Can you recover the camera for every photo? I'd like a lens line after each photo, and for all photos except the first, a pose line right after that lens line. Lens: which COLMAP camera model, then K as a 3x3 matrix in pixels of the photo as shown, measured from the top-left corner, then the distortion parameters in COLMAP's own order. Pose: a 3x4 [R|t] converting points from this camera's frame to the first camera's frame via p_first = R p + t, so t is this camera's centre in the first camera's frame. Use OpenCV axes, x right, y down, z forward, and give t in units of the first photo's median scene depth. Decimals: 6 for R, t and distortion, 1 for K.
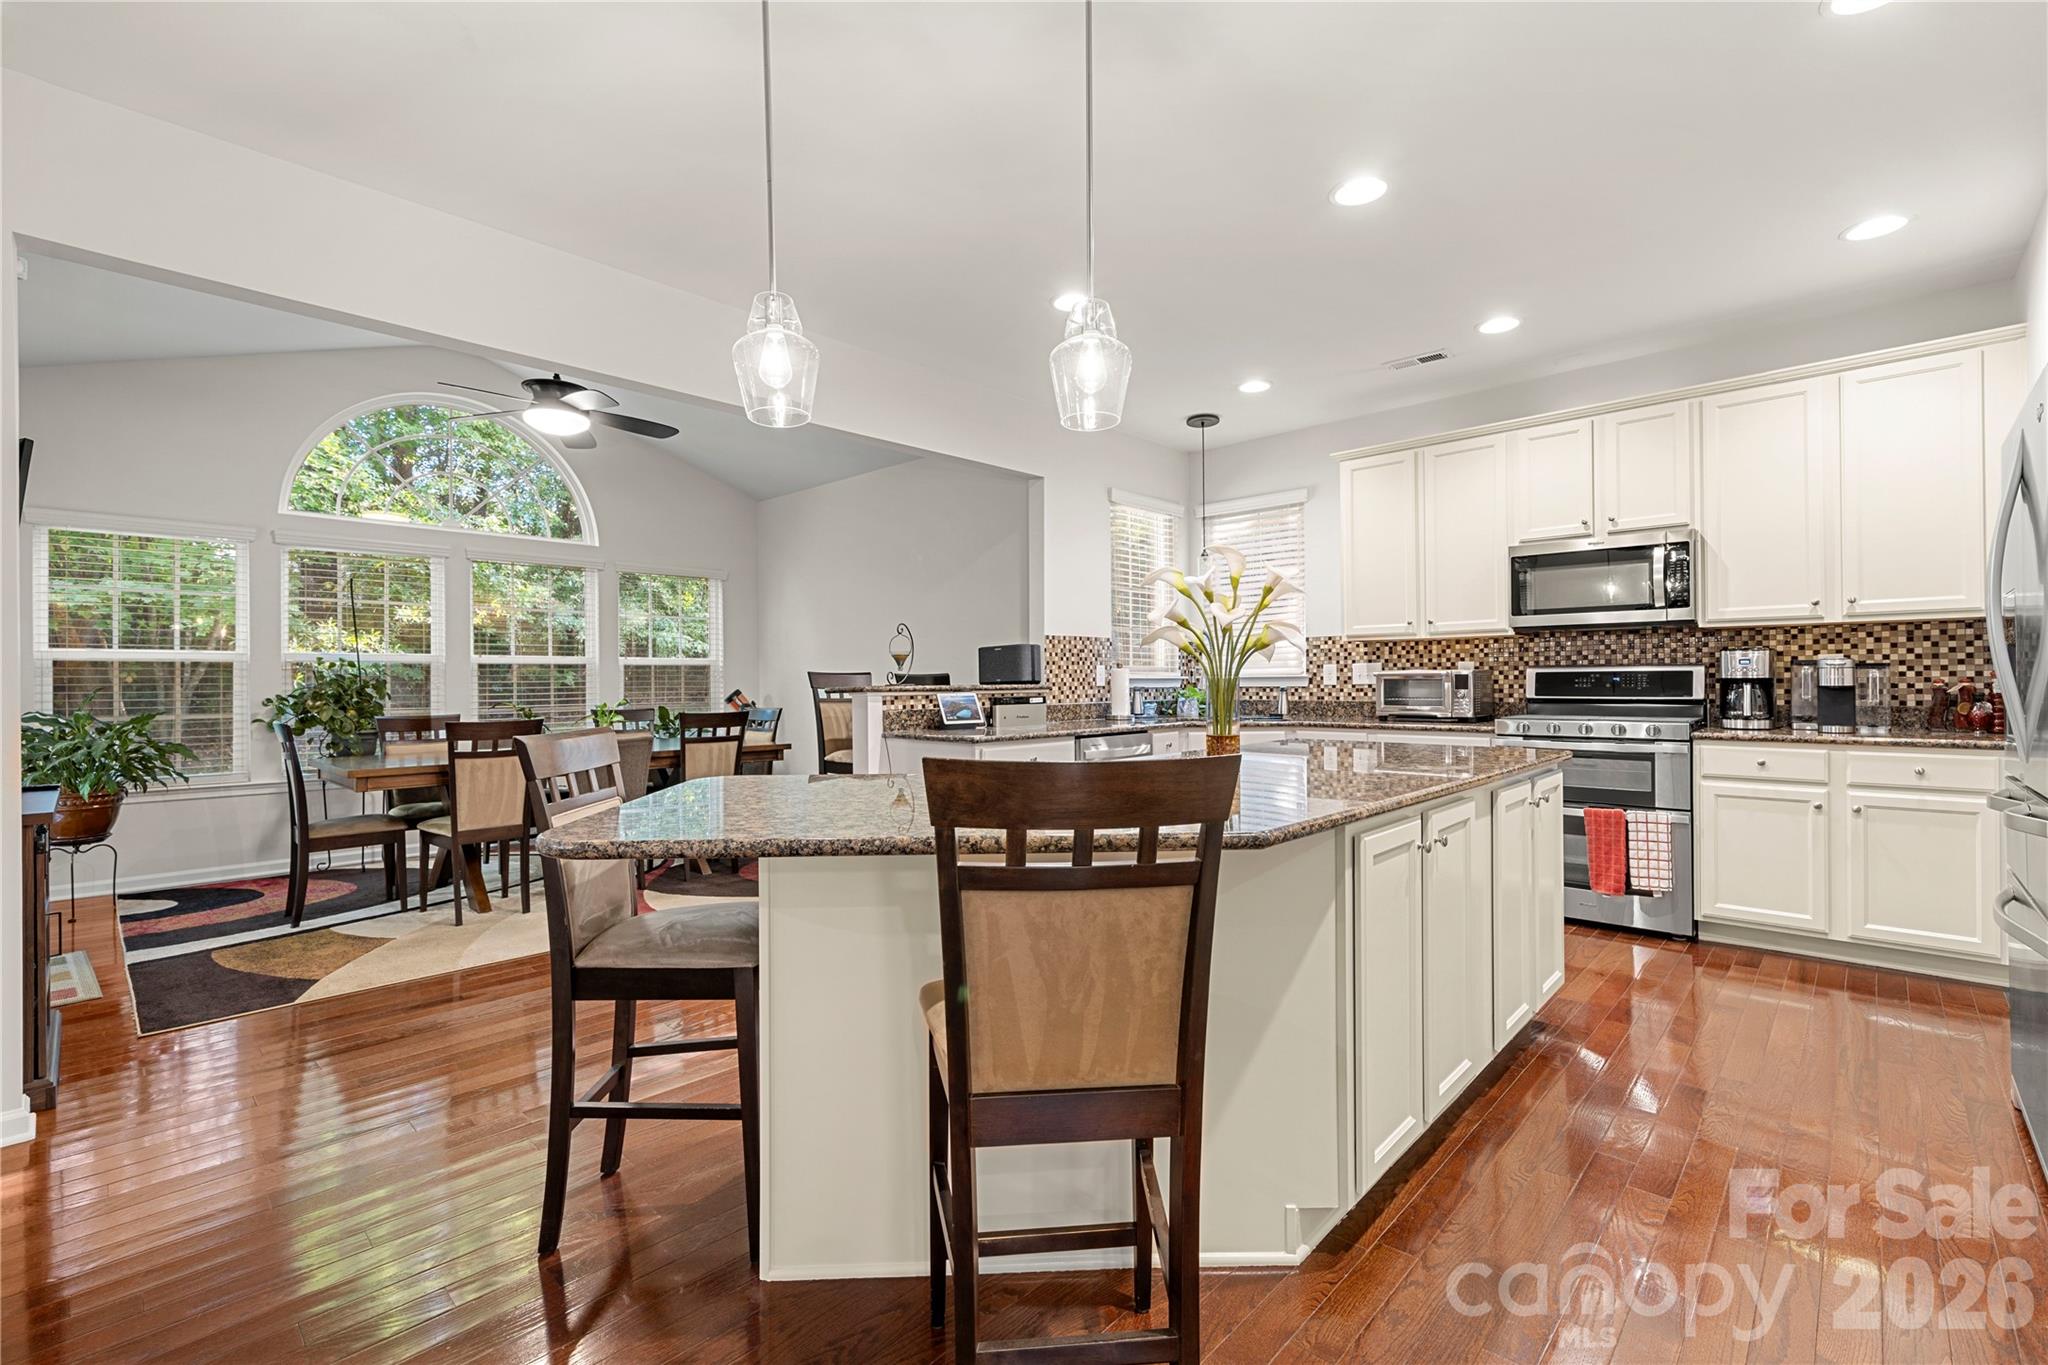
lens RADIAL K [[888.5, 0, 1013.8], [0, 888.5, 678.5], [0, 0, 1]] dist [-0.000495, -0.001544]
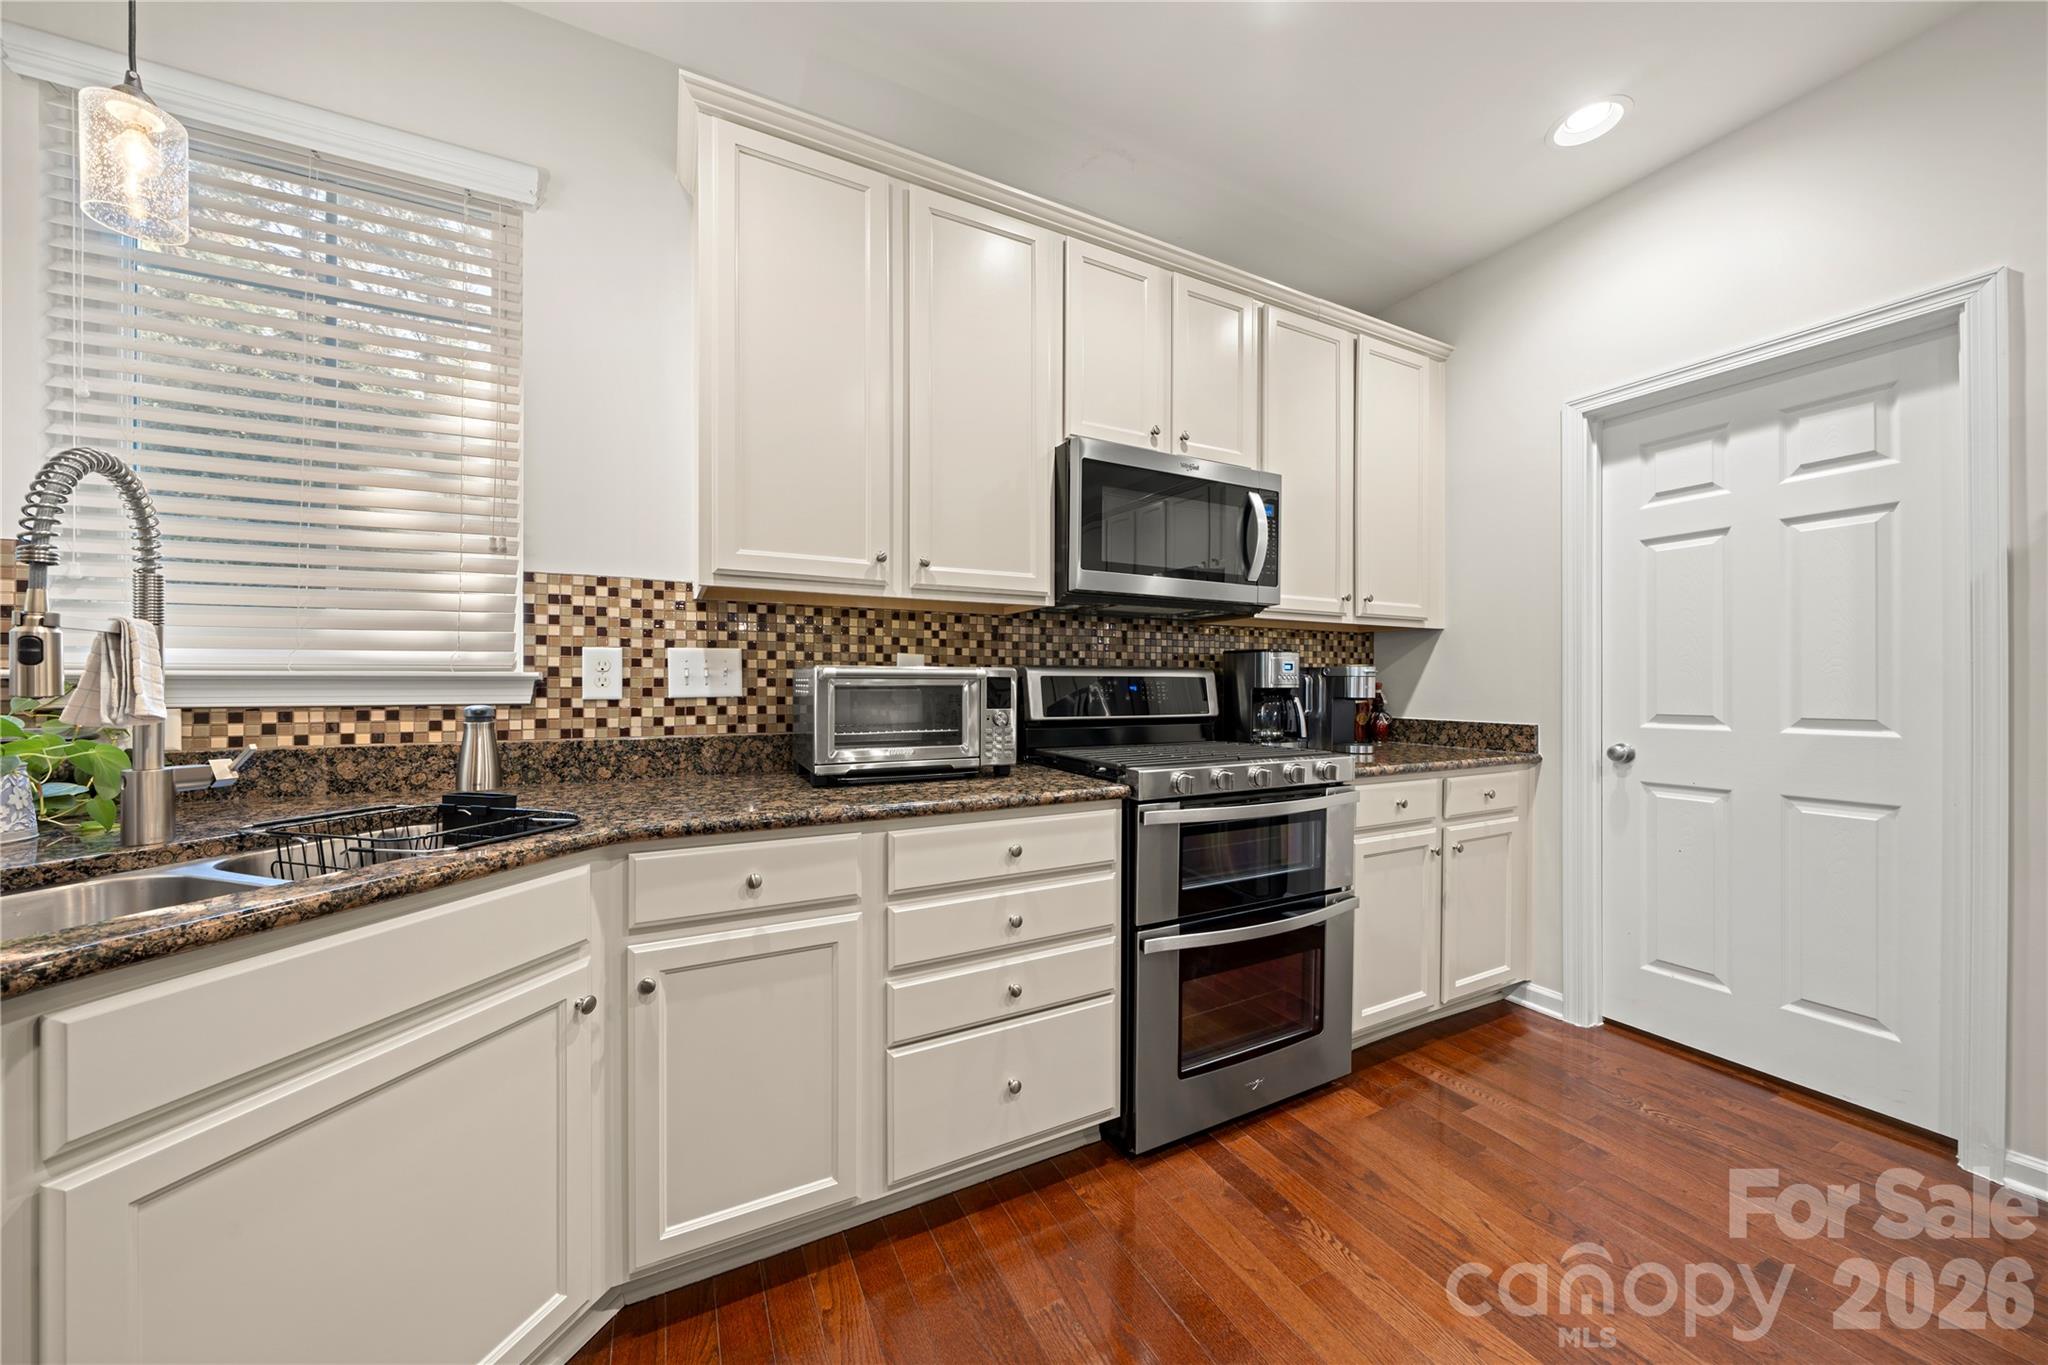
lens RADIAL K [[702.1, 0, 1027.6], [0, 702.1, 679.7], [0, 0, 1]] dist [-0.008350, 0.001052]
pose [[0.324454, 0.014815, 0.945785, 0.145978], [-0.006475, 0.999889, -0.013442, 0.001760], [-0.945879, -0.001763, 0.324514, 0.854073]]
